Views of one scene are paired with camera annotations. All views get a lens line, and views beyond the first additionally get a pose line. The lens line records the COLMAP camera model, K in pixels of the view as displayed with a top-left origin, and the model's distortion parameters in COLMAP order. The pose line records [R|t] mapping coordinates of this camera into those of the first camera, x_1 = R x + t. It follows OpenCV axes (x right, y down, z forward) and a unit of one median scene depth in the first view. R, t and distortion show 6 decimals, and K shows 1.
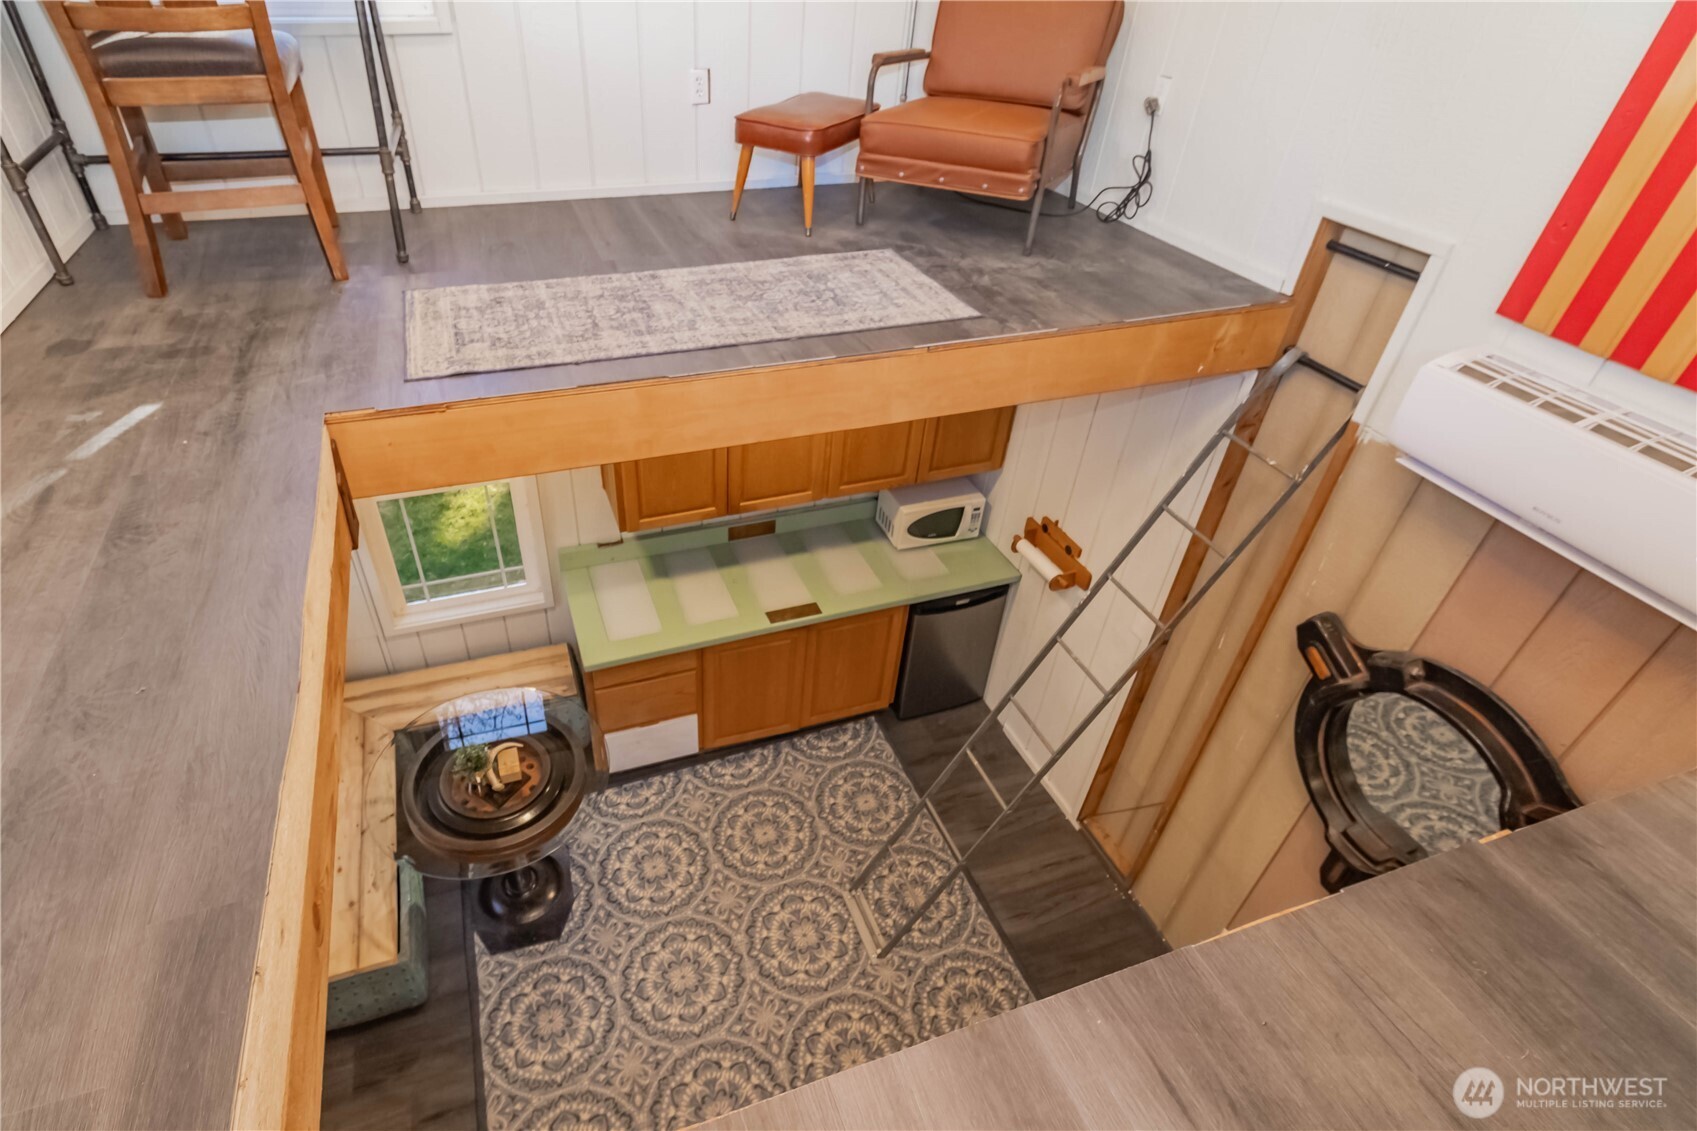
lens RADIAL K [[878.7, 0, 771.8], [0, 878.7, 564.4], [0, 0, 1]] dist [0.011227, -0.000834]
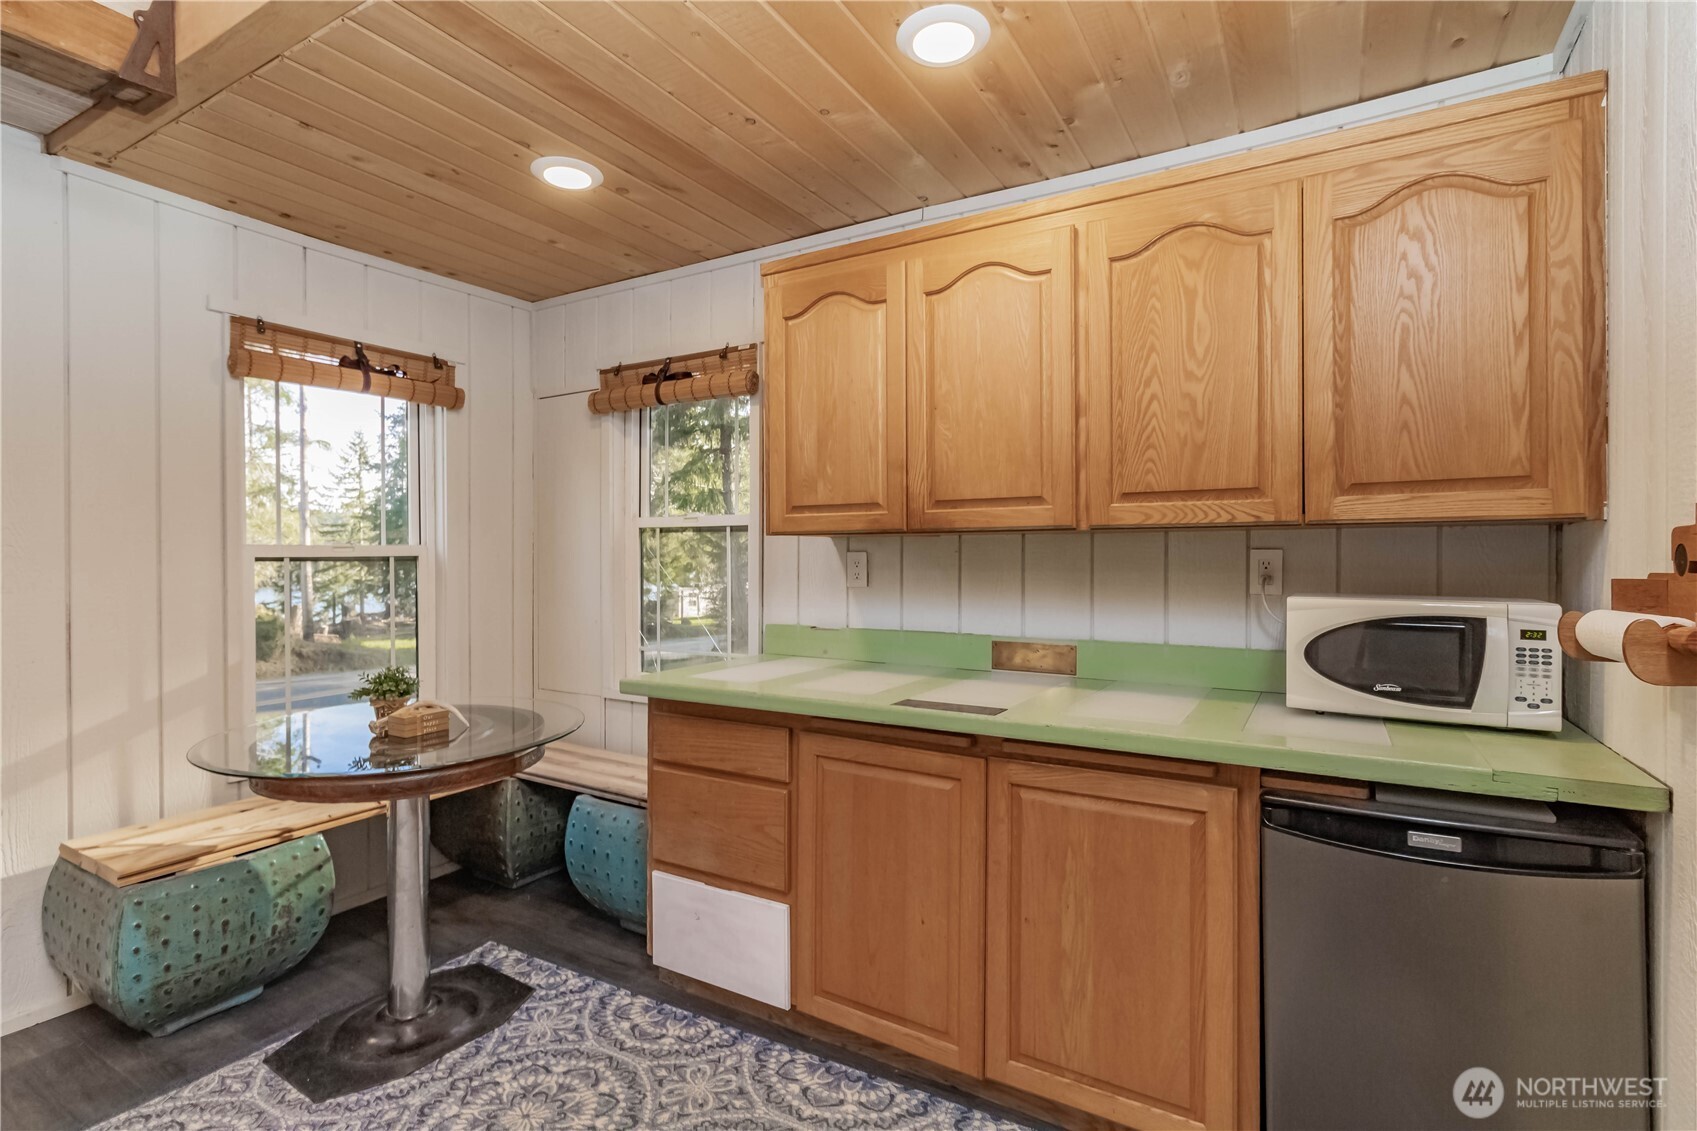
lens RADIAL K [[801.3, 0, 847.8], [0, 801.3, 550.9], [0, 0, 1]] dist [0.002146, 0.001274]
pose [[0.644052, -0.045402, -0.763633, 0.428054], [-0.443238, 0.791452, -0.420885, 0.253274], [0.623488, 0.609543, 0.489613, 0.875620]]
